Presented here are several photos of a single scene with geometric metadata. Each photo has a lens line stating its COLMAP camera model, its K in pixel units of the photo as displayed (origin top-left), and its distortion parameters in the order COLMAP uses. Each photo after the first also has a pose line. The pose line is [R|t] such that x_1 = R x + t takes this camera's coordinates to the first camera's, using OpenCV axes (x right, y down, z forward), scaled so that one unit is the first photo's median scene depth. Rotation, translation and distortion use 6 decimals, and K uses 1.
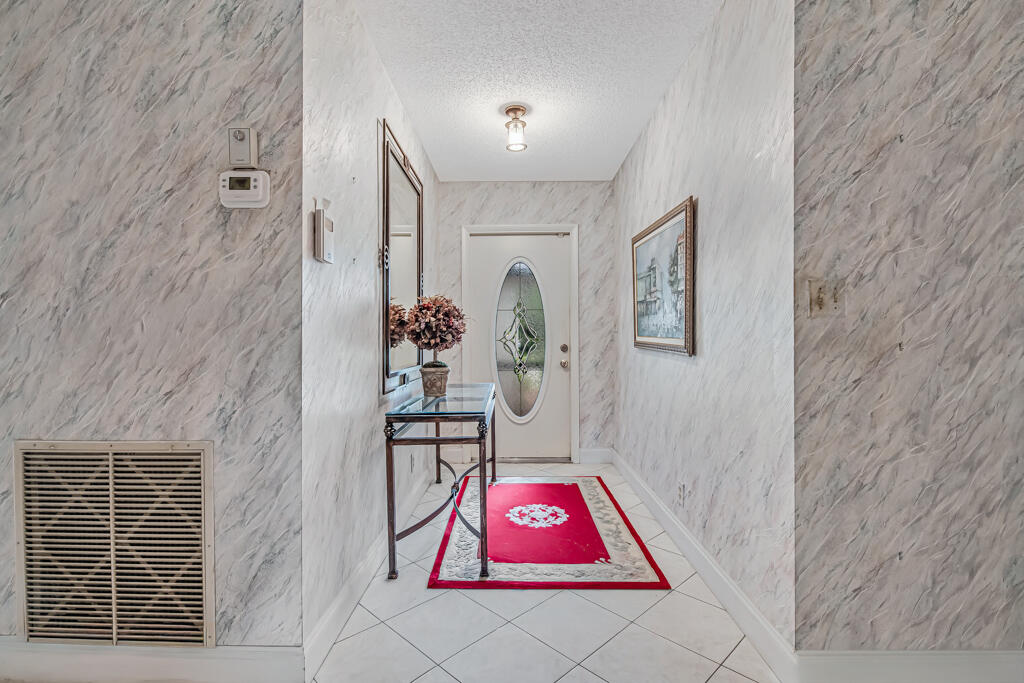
lens RADIAL K [[467.5, 0, 512.2], [0, 467.5, 340.9], [0, 0, 1]] dist [-0.000990, -0.000058]
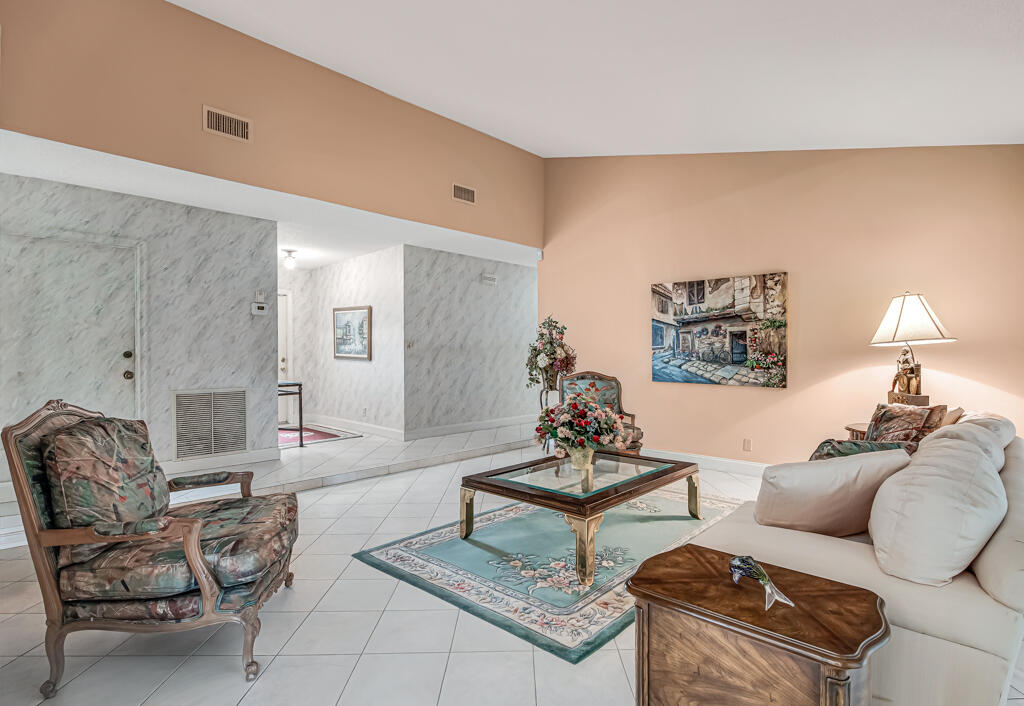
lens RADIAL K [[507.9, 0, 512.6], [0, 507.9, 354.7], [0, 0, 1]] dist [0.000254, -0.000042]
pose [[0.697744, 0.000472, 0.716347, -1.633589], [-0.000185, 1.000000, -0.000478, -0.005310], [-0.716347, 0.000201, 0.697744, -2.368635]]
